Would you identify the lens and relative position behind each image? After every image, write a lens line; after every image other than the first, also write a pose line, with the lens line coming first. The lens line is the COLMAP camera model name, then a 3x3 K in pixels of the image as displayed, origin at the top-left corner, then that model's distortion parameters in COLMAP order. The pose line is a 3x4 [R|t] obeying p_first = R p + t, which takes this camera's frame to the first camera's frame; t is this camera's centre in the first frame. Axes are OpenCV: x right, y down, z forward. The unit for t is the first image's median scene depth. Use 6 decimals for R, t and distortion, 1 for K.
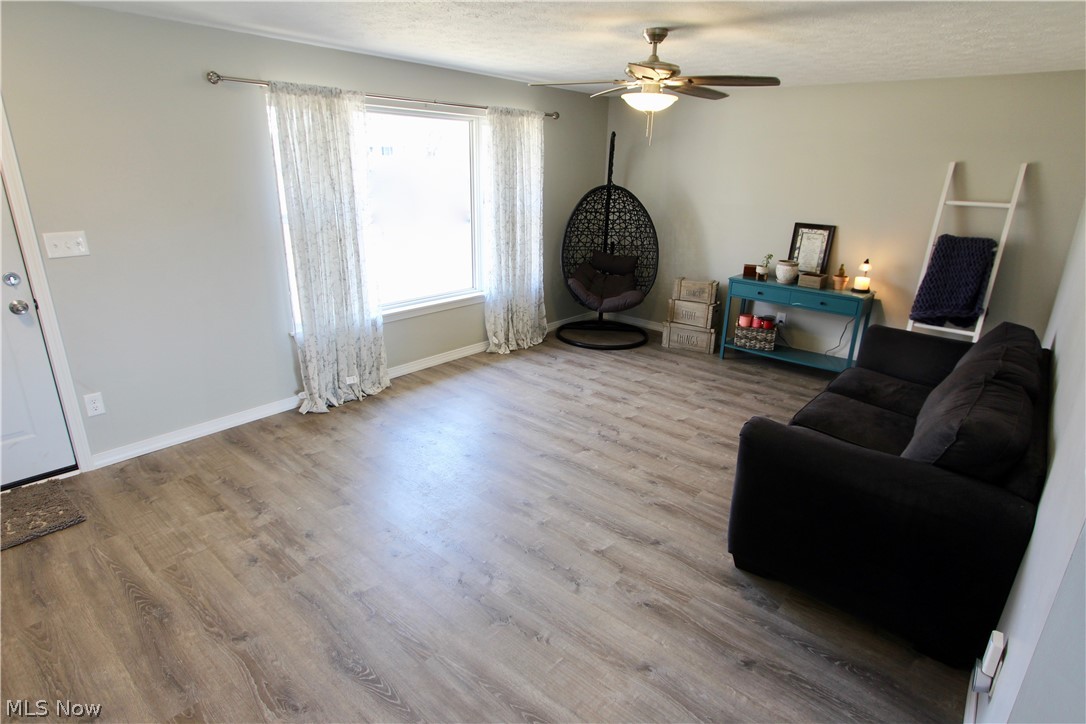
lens RADIAL K [[561.7, 0, 545.9], [0, 561.7, 354.7], [0, 0, 1]] dist [-0.012610, -0.000325]
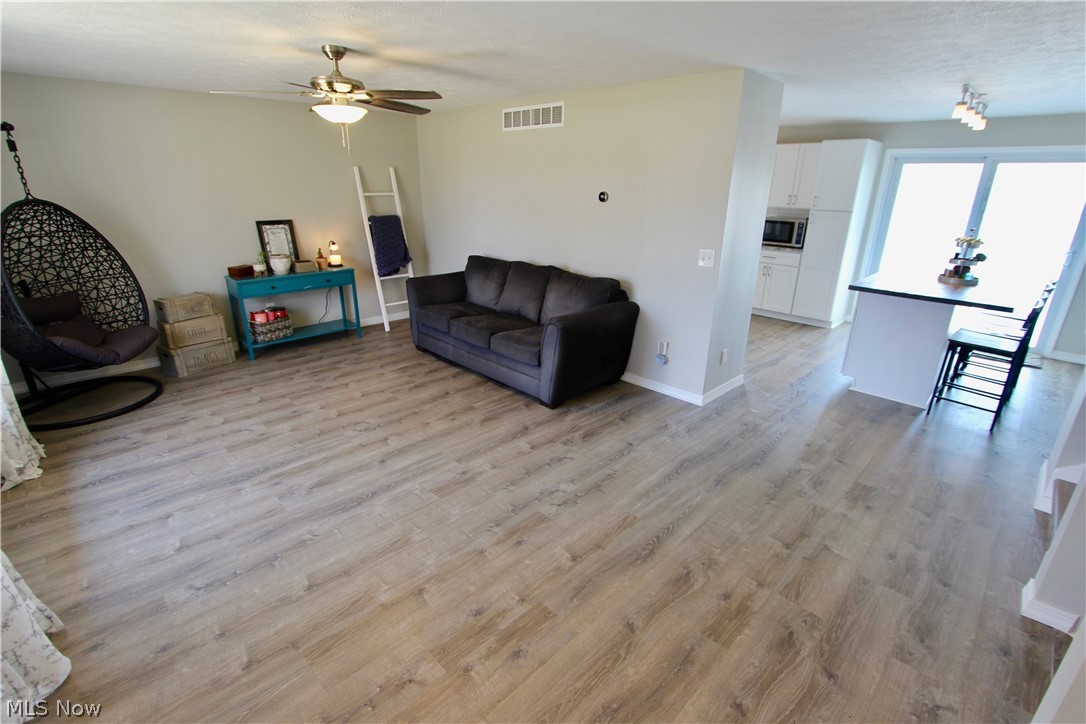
lens RADIAL K [[495.5, 0, 543.0], [0, 495.5, 362.0], [0, 0, 1]] dist [-0.018744, 0.000386]
pose [[0.098847, -0.364597, 0.925904, -0.536314], [0.308166, 0.895935, 0.319897, -0.130452], [-0.946183, 0.253711, 0.200917, 0.358293]]
